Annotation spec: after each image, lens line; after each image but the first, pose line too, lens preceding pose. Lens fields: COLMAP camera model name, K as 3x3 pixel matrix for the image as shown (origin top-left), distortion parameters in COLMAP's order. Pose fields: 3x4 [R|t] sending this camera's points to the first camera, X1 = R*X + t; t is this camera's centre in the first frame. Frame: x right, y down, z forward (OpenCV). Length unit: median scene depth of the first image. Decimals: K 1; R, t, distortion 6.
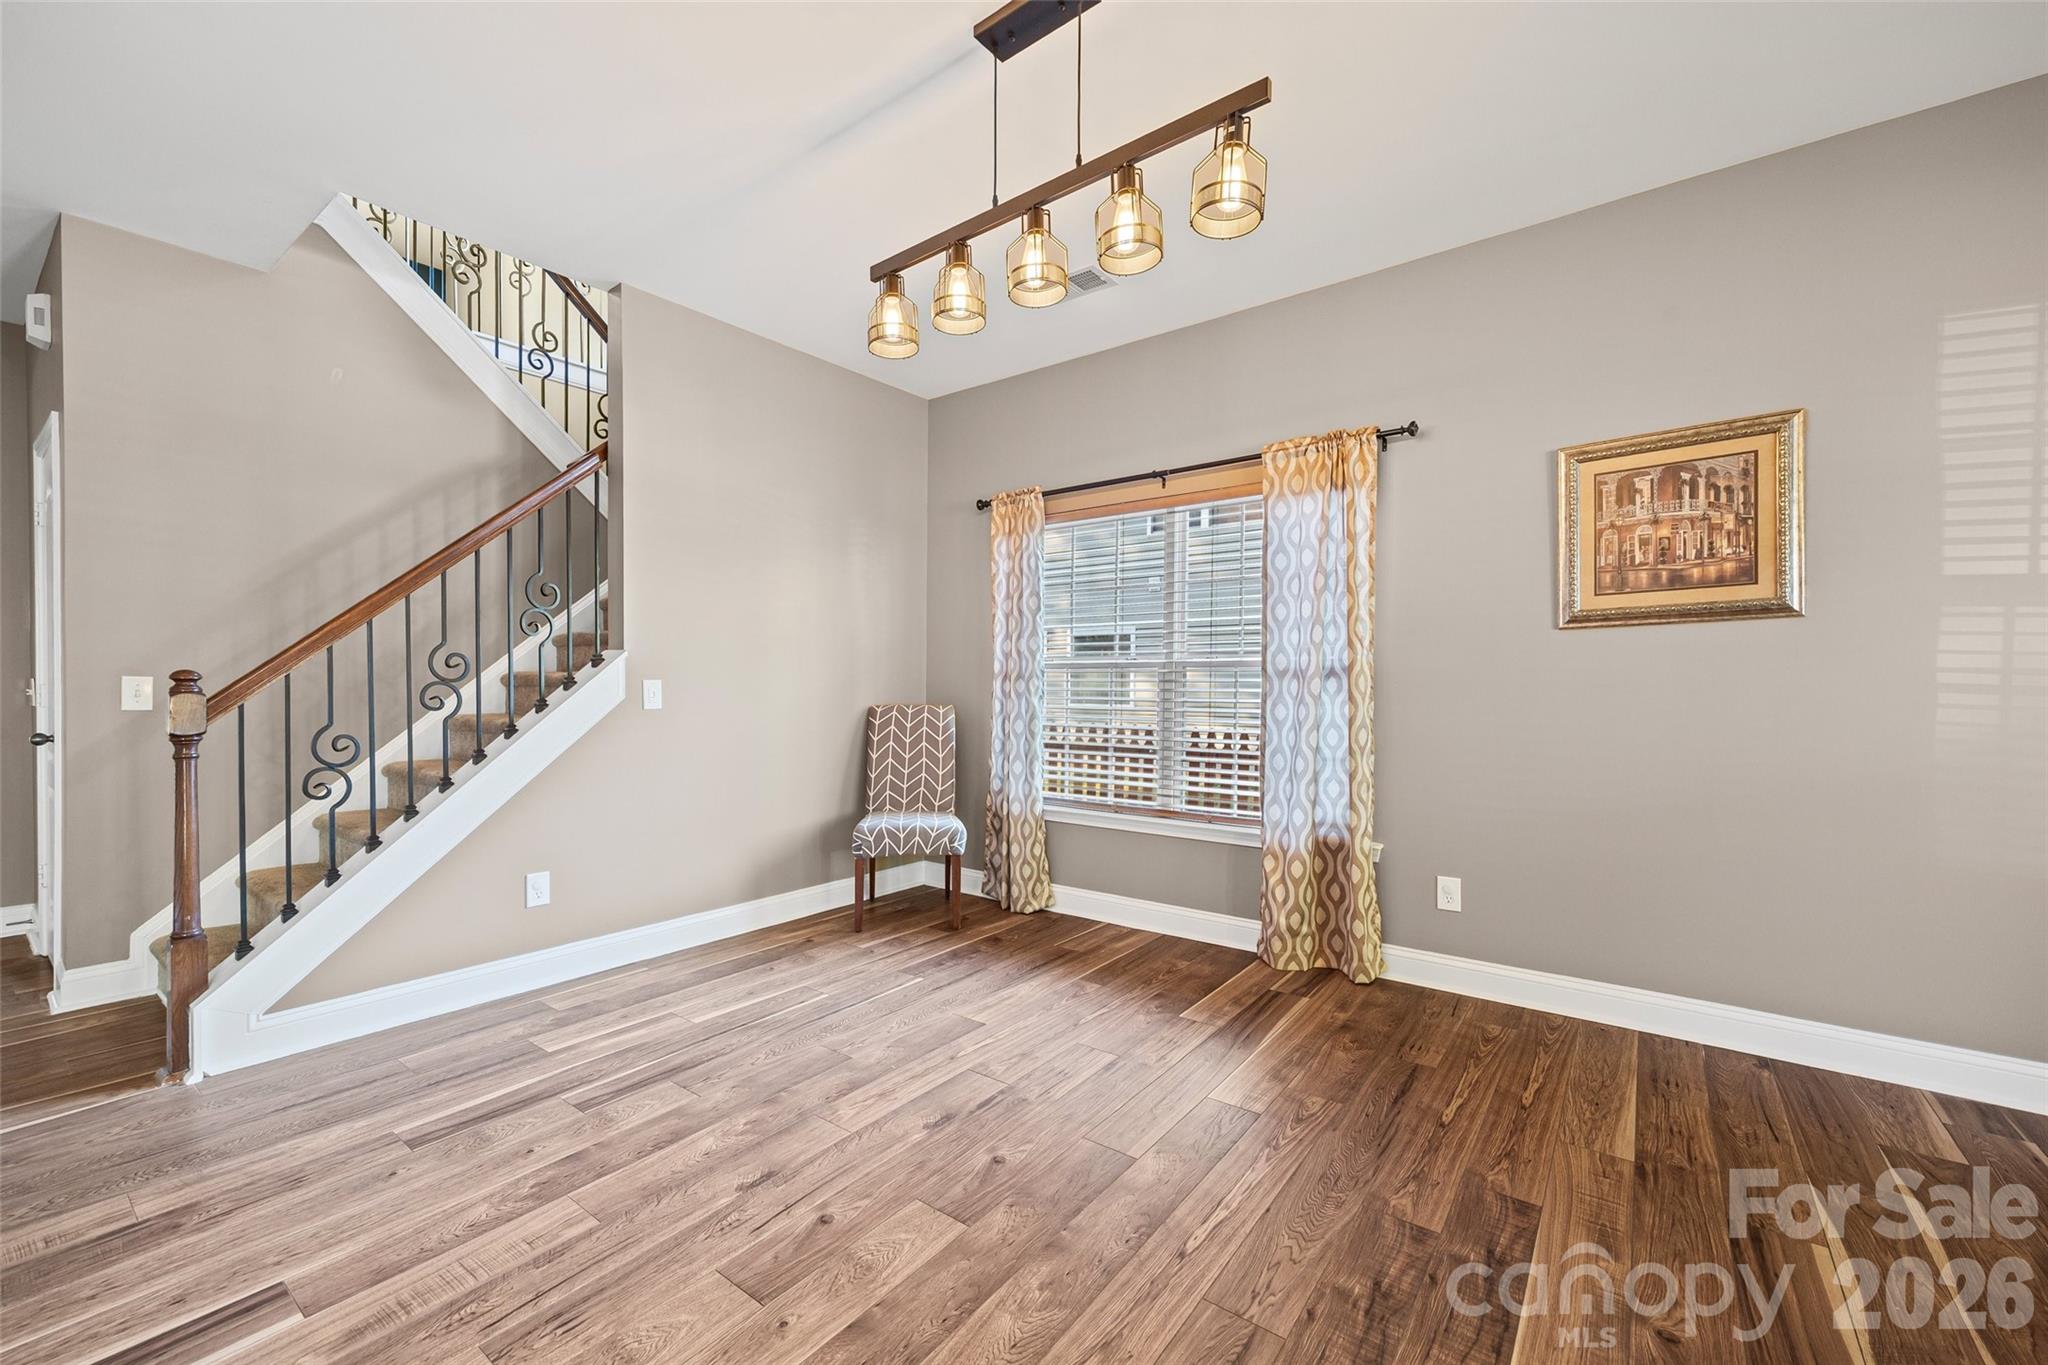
lens RADIAL K [[817.9, 0, 1022.9], [0, 817.9, 691.2], [0, 0, 1]] dist [0.002215, -0.001137]
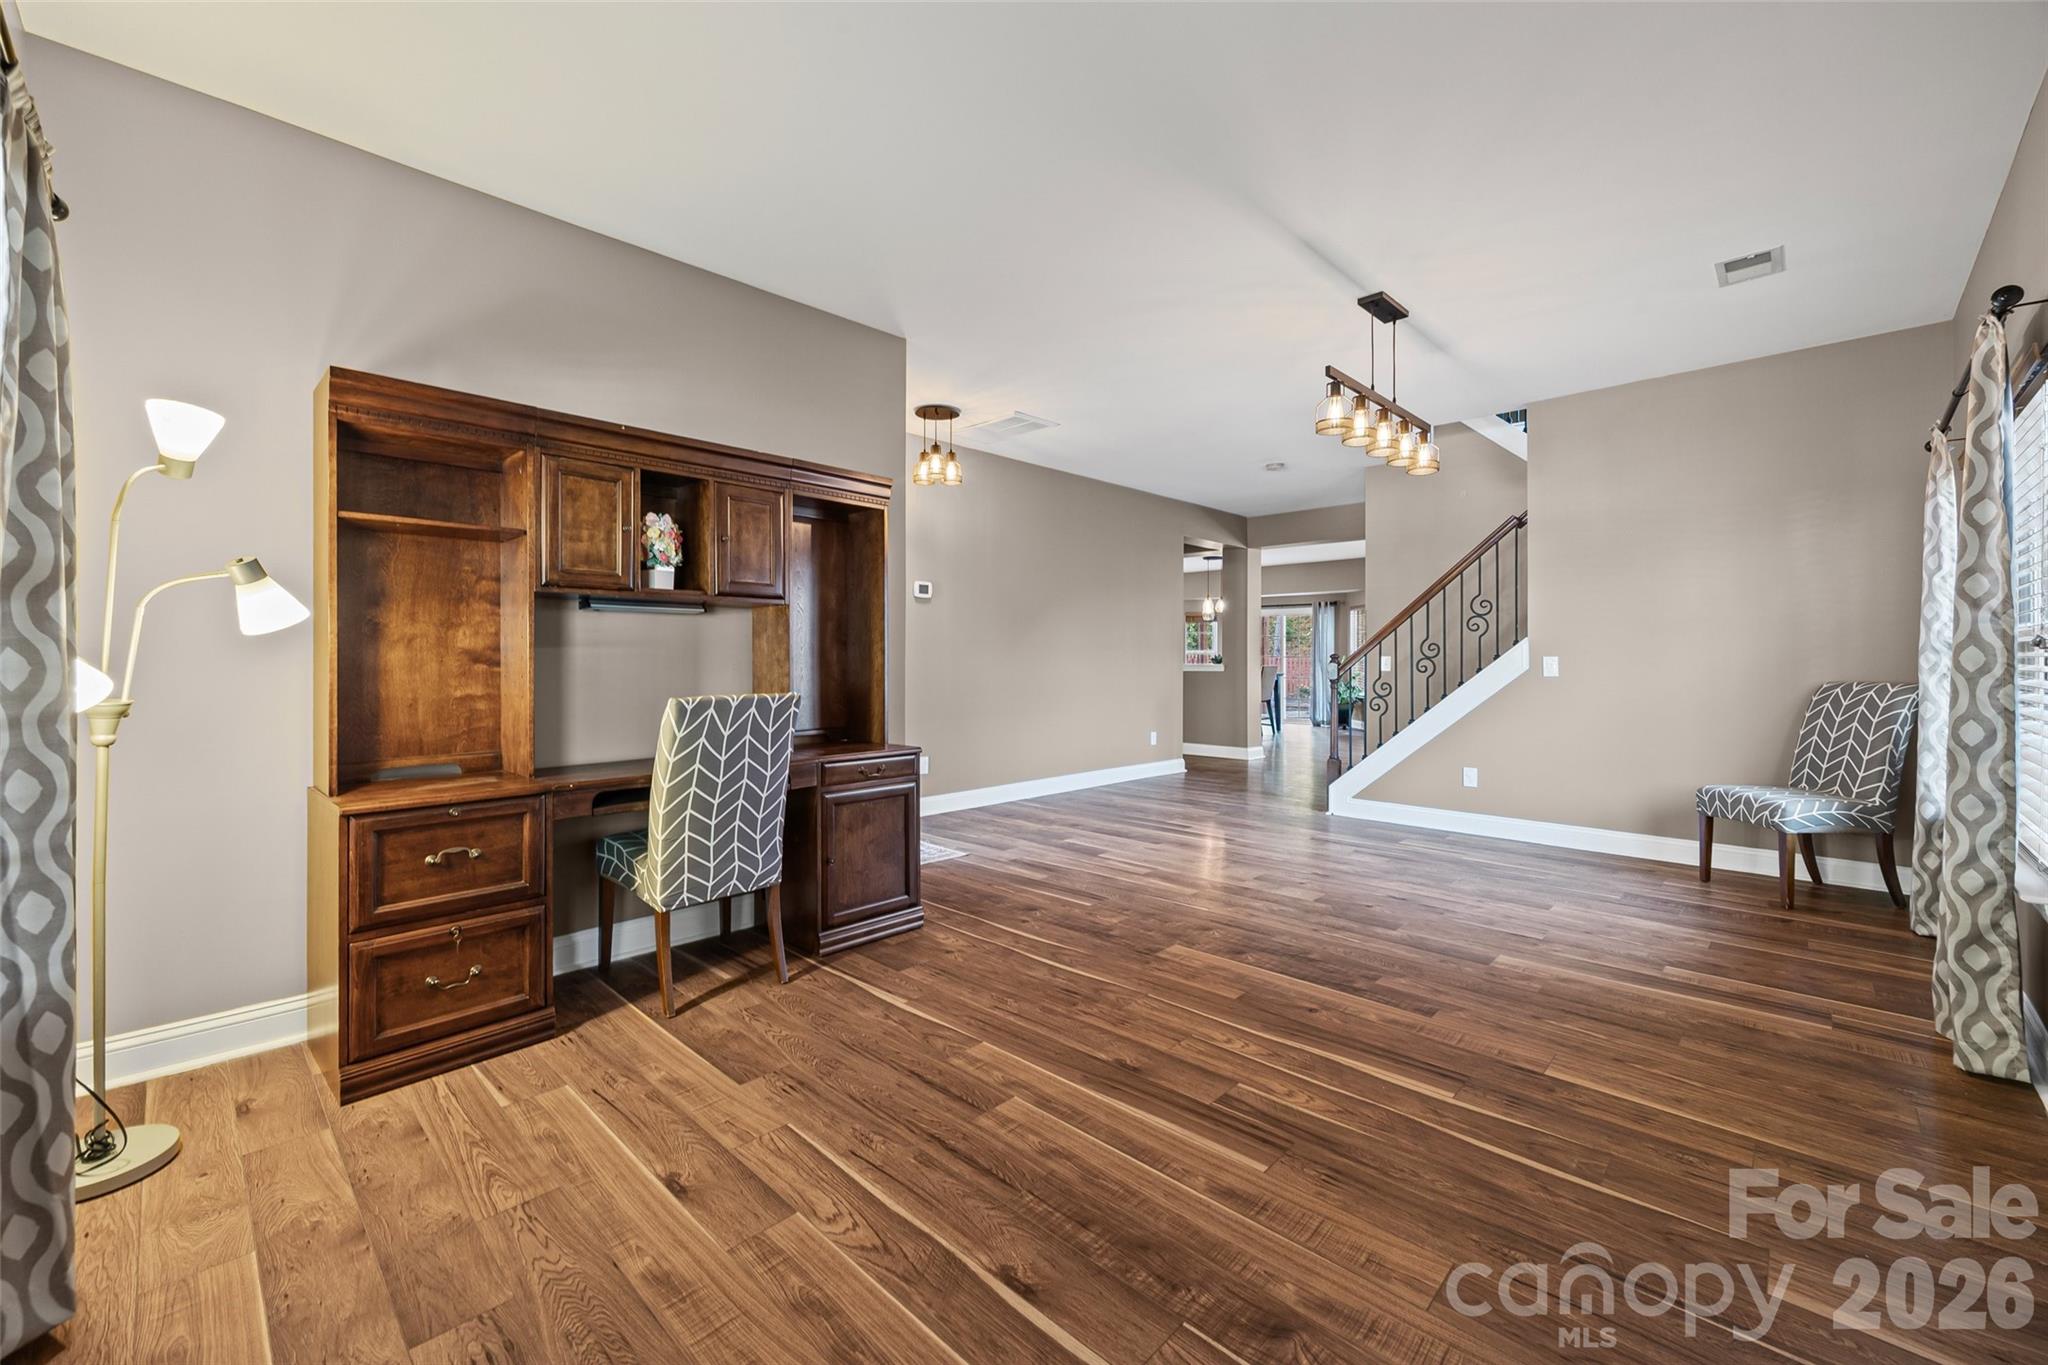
lens RADIAL K [[817.9, 0, 1026.8], [0, 817.9, 676.5], [0, 0, 1]] dist [0.002215, -0.001137]
pose [[-0.099854, 0.023115, -0.994734, 1.407187], [-0.001031, 0.999727, 0.023335, -0.014281], [0.995002, 0.003355, -0.099803, 0.270133]]
